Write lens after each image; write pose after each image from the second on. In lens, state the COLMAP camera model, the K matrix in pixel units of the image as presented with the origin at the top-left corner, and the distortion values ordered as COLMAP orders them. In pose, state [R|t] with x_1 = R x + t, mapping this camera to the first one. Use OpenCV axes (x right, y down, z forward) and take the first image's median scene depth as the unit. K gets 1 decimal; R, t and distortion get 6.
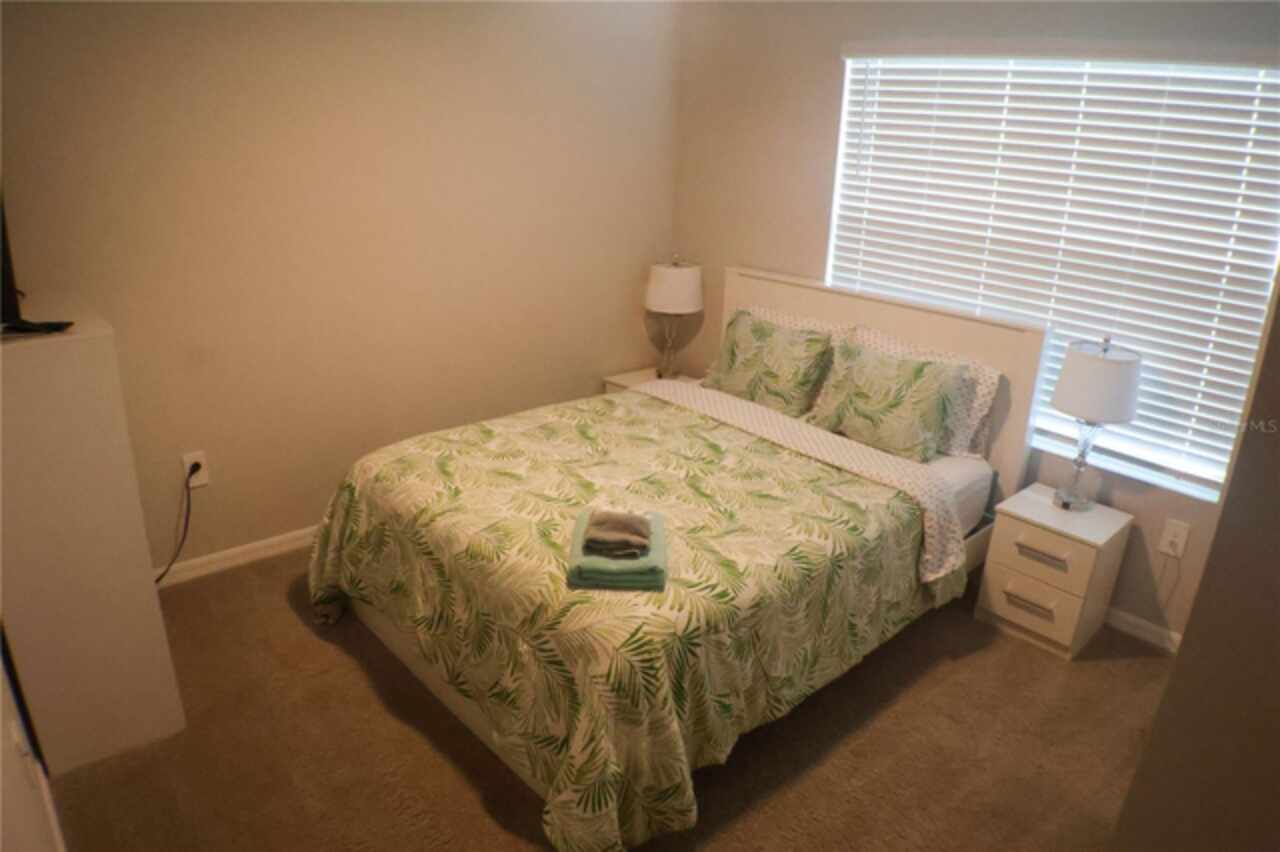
lens RADIAL K [[836.3, 0, 640.0], [0, 836.3, 426.0], [0, 0, 1]] dist [-0.157191, 0.036636]
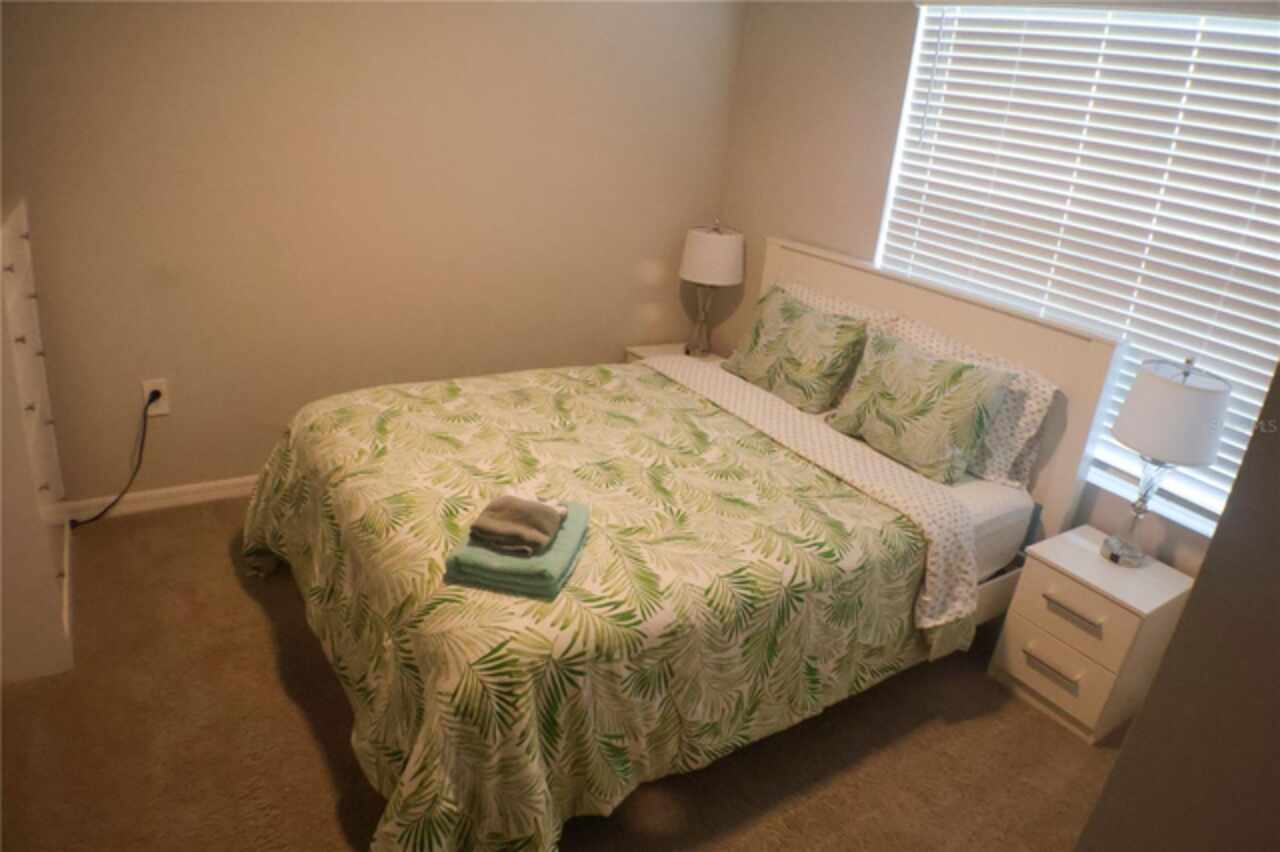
lens RADIAL K [[836.3, 0, 640.0], [0, 836.3, 426.0], [0, 0, 1]] dist [-0.157191, 0.036636]
pose [[0.986099, 0.114328, -0.120573, 0.143912], [-0.111032, 0.993244, 0.033729, -0.008162], [0.123615, -0.019873, 0.992131, 0.149898]]
